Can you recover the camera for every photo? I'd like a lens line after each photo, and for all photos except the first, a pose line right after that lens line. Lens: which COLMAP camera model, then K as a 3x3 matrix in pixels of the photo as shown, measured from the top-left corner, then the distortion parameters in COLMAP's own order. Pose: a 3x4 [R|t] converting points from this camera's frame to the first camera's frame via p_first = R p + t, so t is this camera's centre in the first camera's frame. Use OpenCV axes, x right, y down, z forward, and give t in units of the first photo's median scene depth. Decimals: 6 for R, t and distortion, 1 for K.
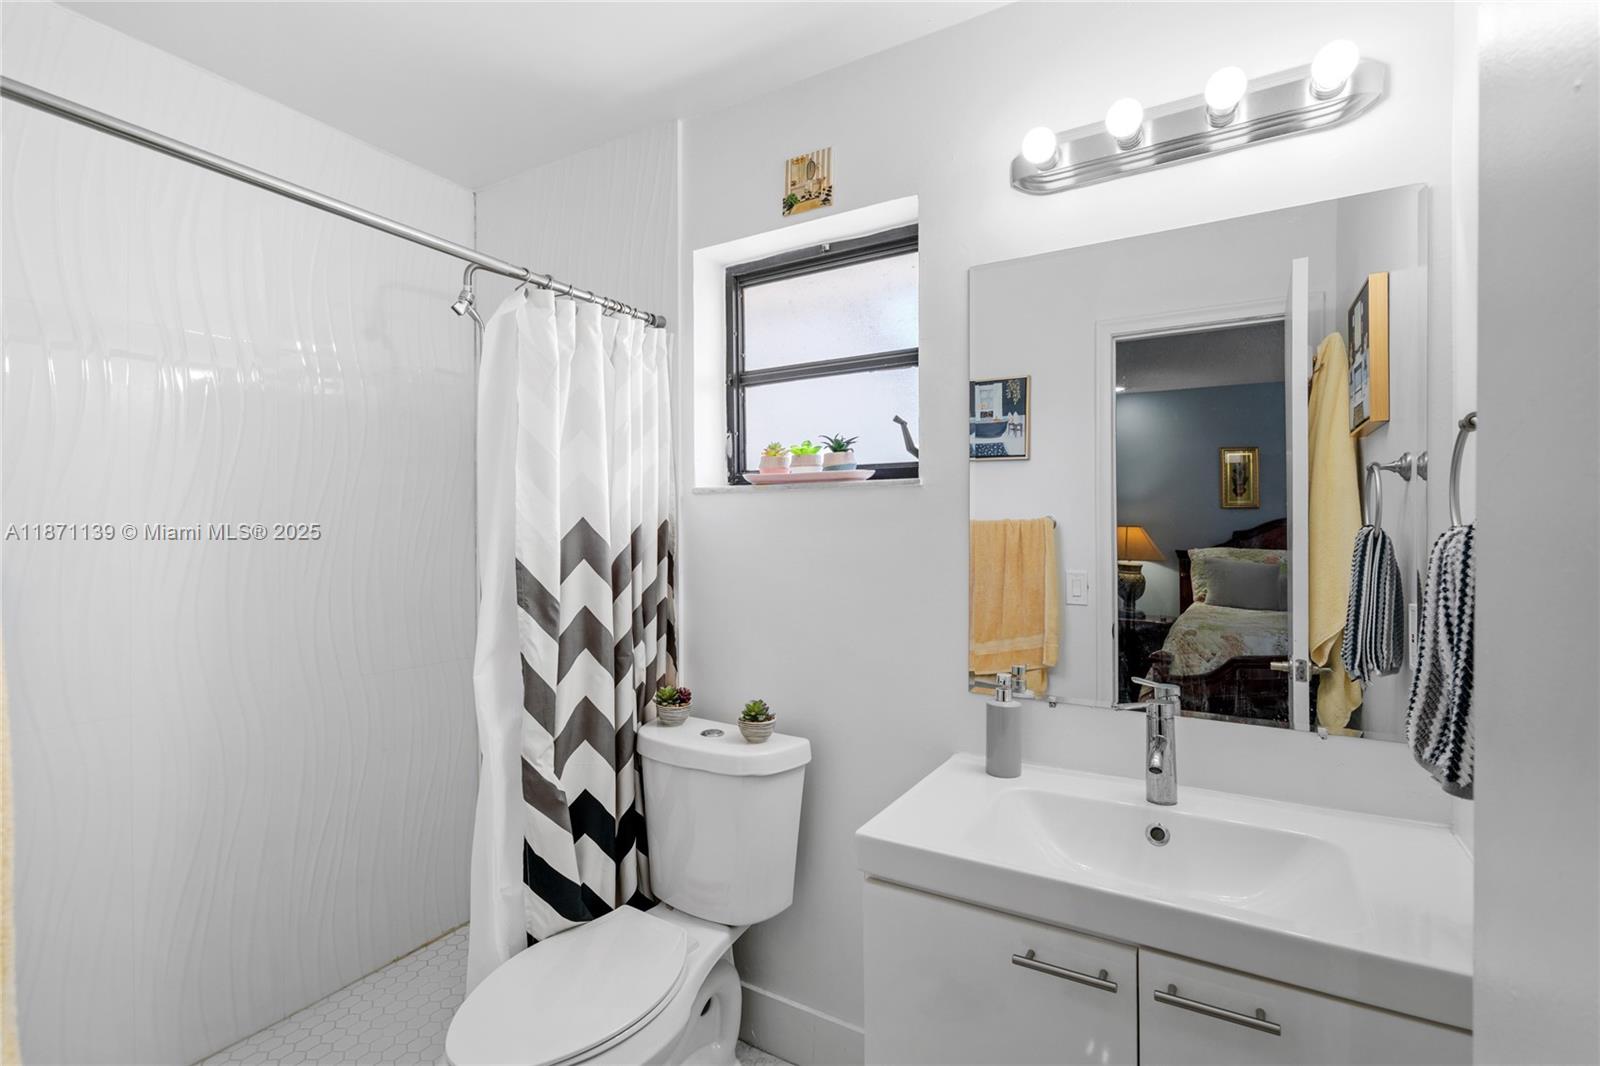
lens RADIAL K [[726.9, 0, 797.2], [0, 726.9, 530.3], [0, 0, 1]] dist [-0.008529, 0.003200]
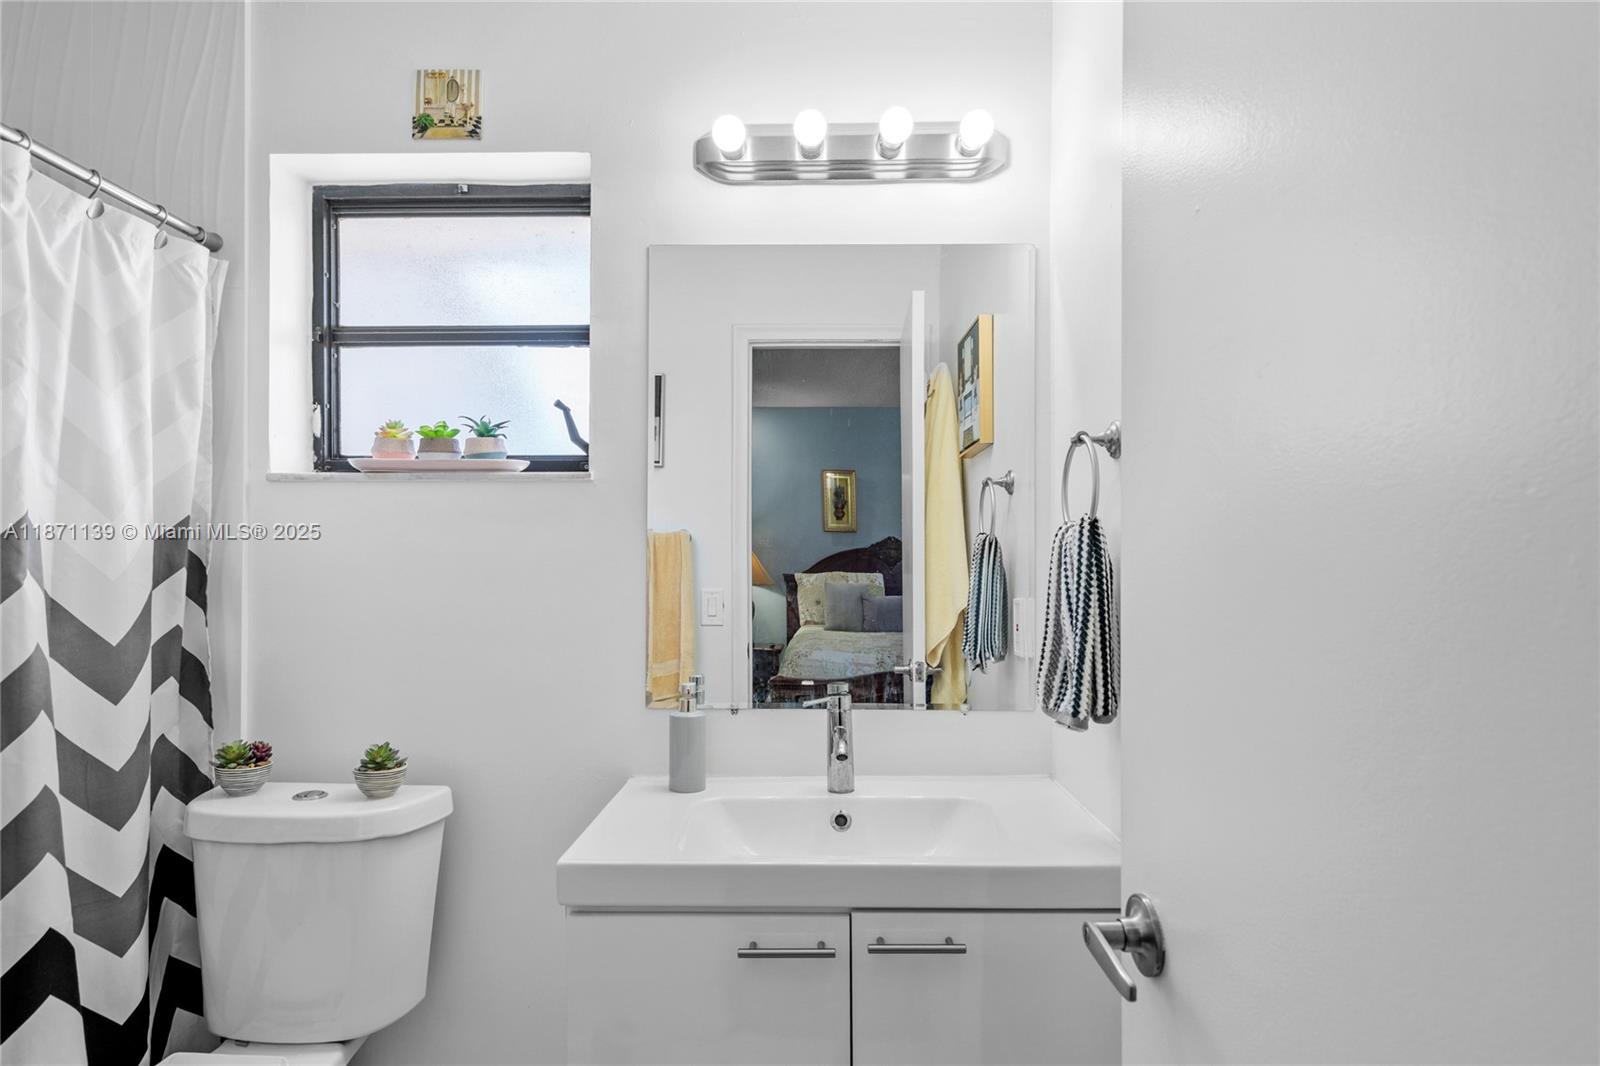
lens RADIAL K [[867.2, 0, 803.7], [0, 867.2, 547.2], [0, 0, 1]] dist [-0.002002, 0.001548]
pose [[0.867340, 0.008610, 0.497642, -0.124196], [-0.002804, 0.999919, -0.012413, 0.030404], [-0.497709, 0.009371, 0.867293, -0.042027]]
